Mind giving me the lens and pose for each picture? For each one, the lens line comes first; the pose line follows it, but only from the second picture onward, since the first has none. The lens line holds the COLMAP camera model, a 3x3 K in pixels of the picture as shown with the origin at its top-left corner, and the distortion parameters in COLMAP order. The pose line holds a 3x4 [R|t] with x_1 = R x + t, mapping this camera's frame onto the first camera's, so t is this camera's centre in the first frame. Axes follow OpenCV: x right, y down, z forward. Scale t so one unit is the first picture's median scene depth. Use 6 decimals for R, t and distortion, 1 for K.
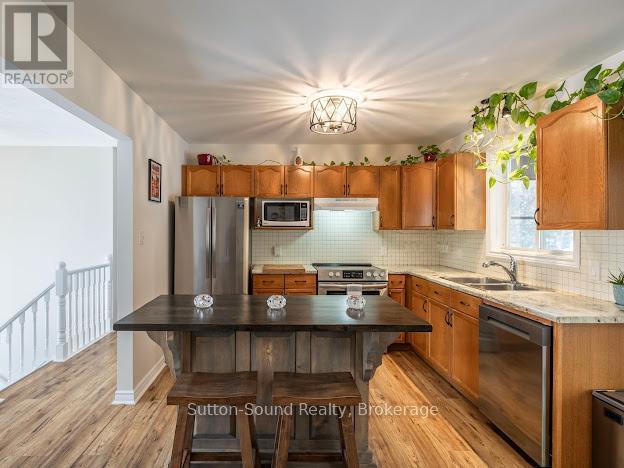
lens RADIAL K [[347.7, 0, 288.6], [0, 347.7, 234.5], [0, 0, 1]] dist [-0.001473, 0.000014]
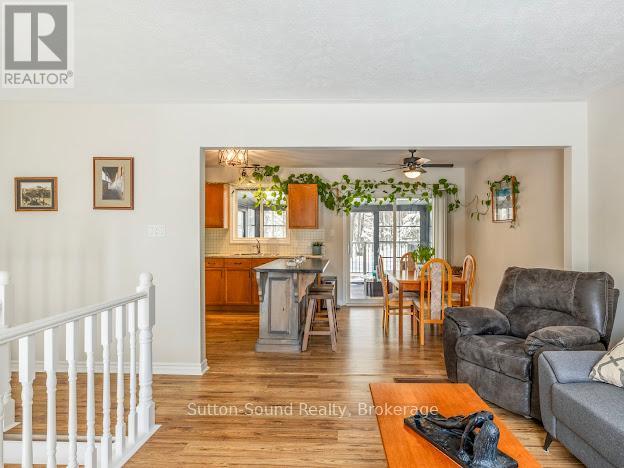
lens RADIAL K [[353.8, 0, 312.0], [0, 353.8, 234.0], [0, 0, 1]] dist [0.001650, -0.000092]
pose [[0.115307, -0.004458, 0.993320, -1.124712], [0.011535, 0.999929, 0.003148, 0.012754], [-0.993263, 0.011094, 0.115350, 0.340473]]
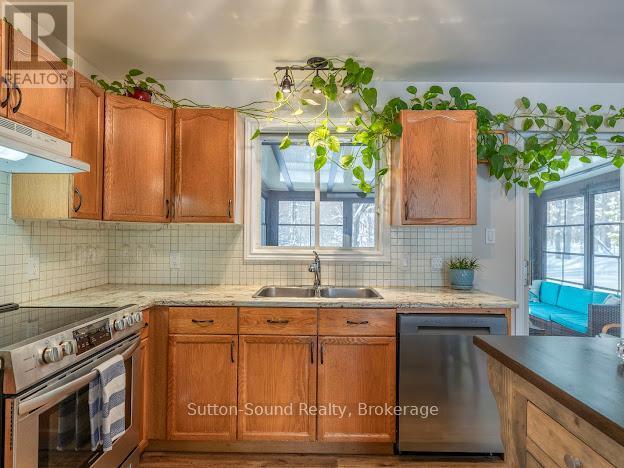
lens RADIAL K [[353.8, 0, 312.0], [0, 353.8, 234.0], [0, 0, 1]] dist [0.001650, -0.000092]
pose [[0.056707, 0.008931, 0.998351, -0.177450], [0.006429, 0.999936, -0.009310, 0.013134], [-0.998370, 0.006947, 0.056646, 0.755269]]
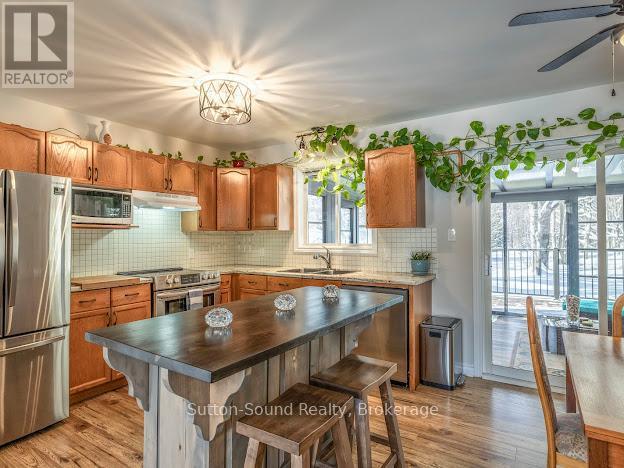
lens RADIAL K [[344.3, 0, 312.0], [0, 344.3, 234.0], [0, 0, 1]] dist [-0.002660, -0.000225]
pose [[0.583083, 0.002762, 0.812408, -0.362849], [0.017140, 0.999730, -0.015701, 0.018362], [-0.812231, 0.023080, 0.582879, 0.220151]]
